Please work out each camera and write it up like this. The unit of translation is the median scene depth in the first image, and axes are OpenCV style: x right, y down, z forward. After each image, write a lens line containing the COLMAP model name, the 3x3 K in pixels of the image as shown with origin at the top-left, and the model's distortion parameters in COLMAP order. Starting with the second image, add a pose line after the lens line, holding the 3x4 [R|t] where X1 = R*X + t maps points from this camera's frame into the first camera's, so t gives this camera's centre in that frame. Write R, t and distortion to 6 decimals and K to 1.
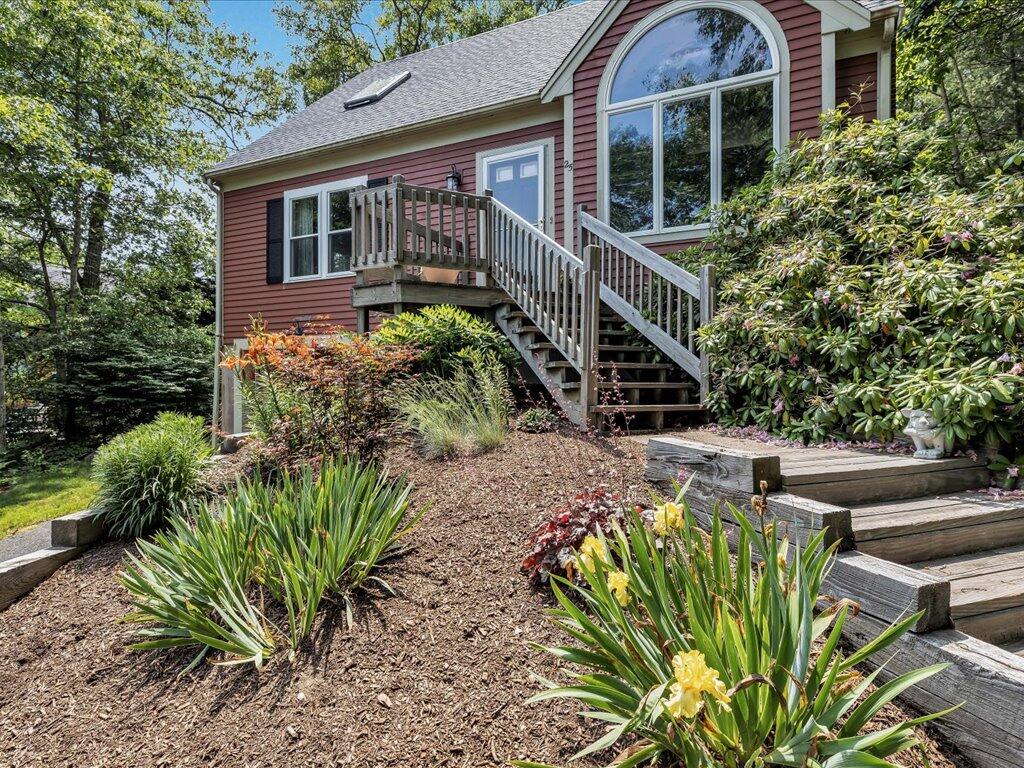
lens RADIAL K [[511.0, 0, 512.9], [0, 511.0, 384.6], [0, 0, 1]] dist [0.004227, -0.001171]
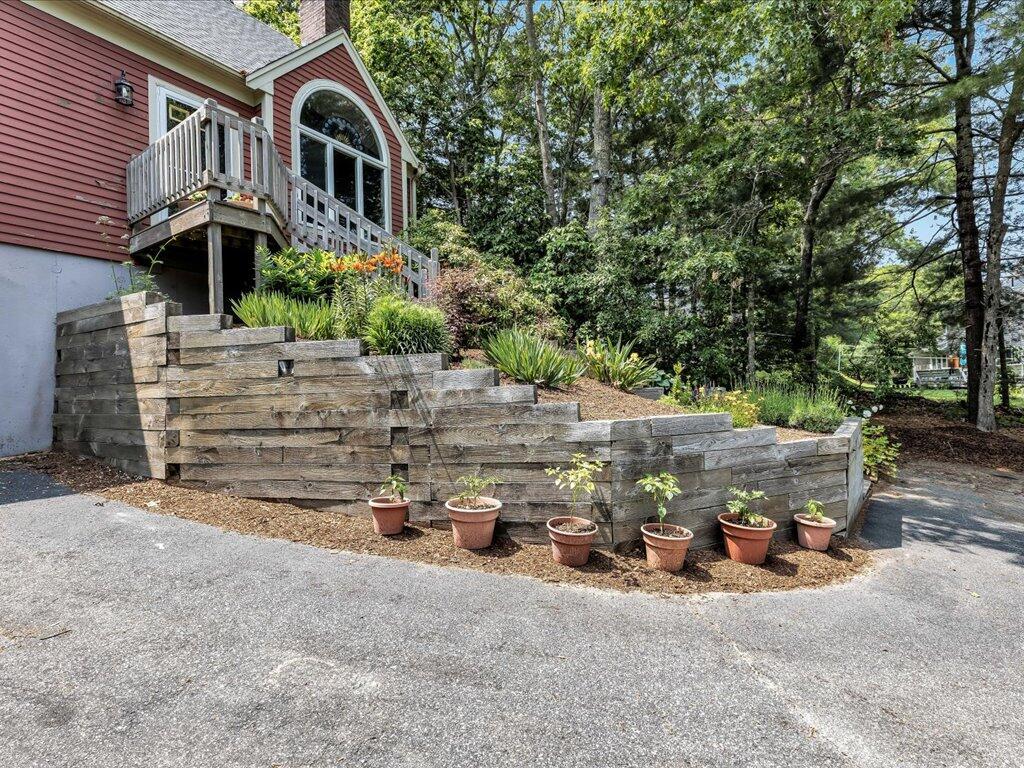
lens RADIAL K [[511.0, 0, 514.0], [0, 511.0, 387.2], [0, 0, 1]] dist [0.004227, -0.001171]
pose [[0.190735, 0.005971, 0.981623, -0.951900], [0.023388, 0.999670, -0.010626, 0.157112], [-0.981363, 0.024985, 0.190532, 0.203753]]
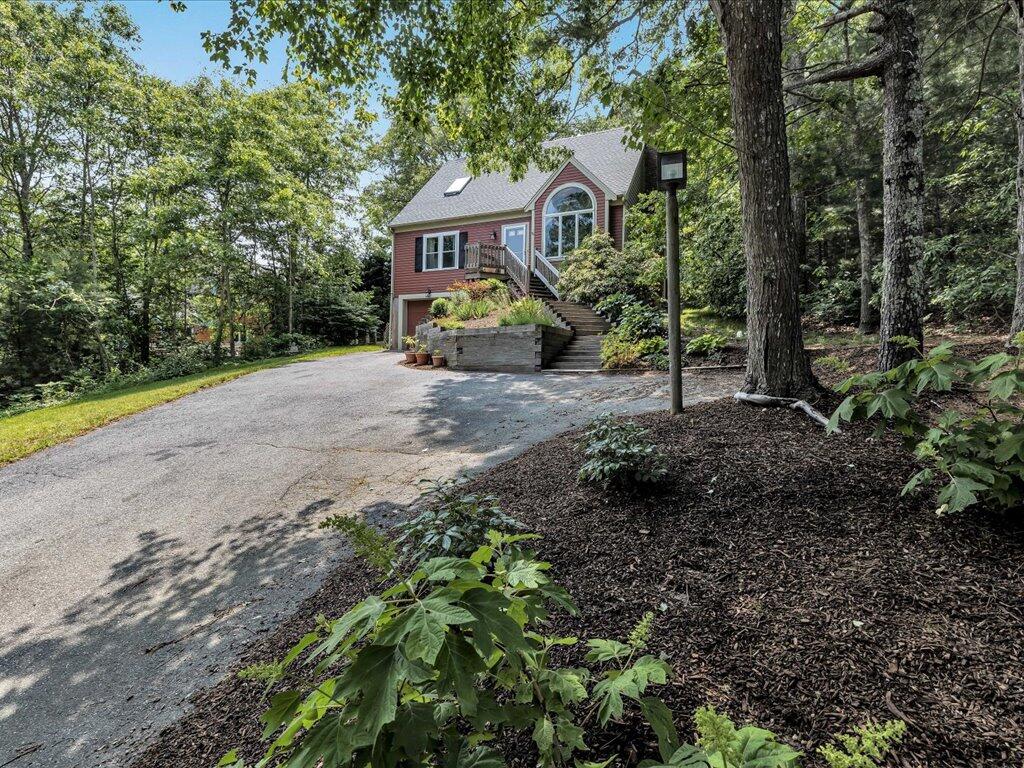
lens RADIAL K [[511.0, 0, 503.4], [0, 511.0, 381.7], [0, 0, 1]] dist [0.004227, -0.001171]
pose [[0.998588, 0.022508, -0.048128, 0.097789], [-0.021866, 0.999665, 0.013826, 0.387504], [0.048423, -0.012754, 0.998745, -1.942220]]
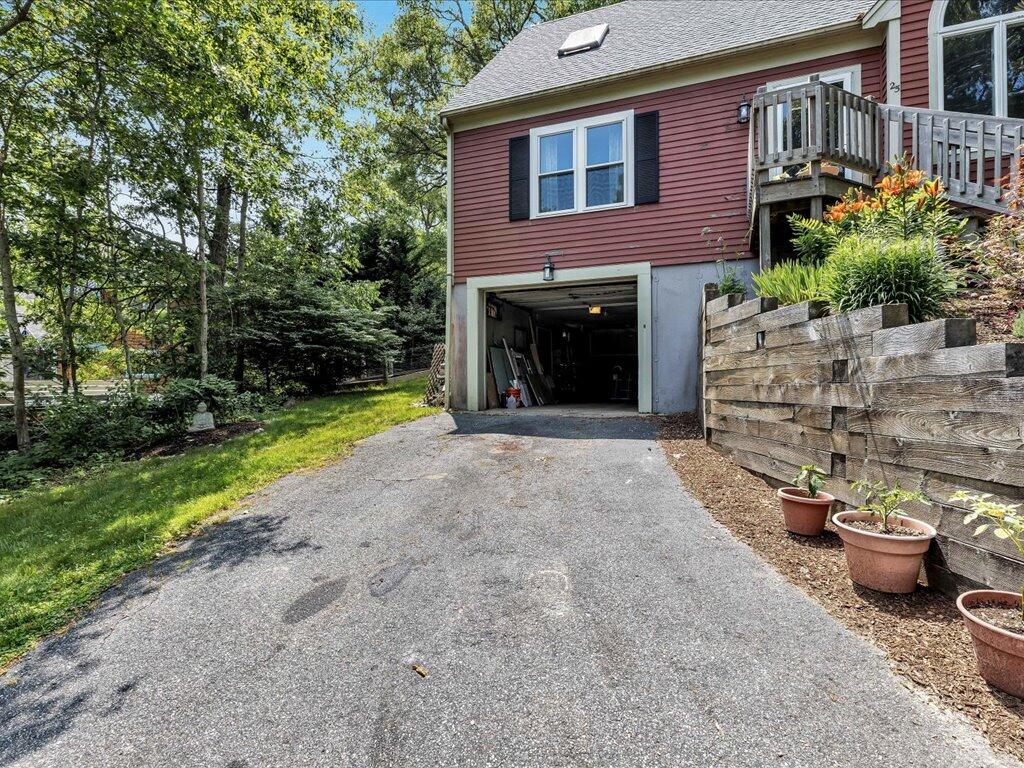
lens RADIAL K [[511.0, 0, 513.7], [0, 511.0, 382.7], [0, 0, 1]] dist [0.004227, -0.001171]
pose [[0.999351, -0.002833, 0.035916, -0.690908], [0.003024, 0.999982, -0.005268, 0.175003], [-0.035900, 0.005373, 0.999341, -0.015418]]
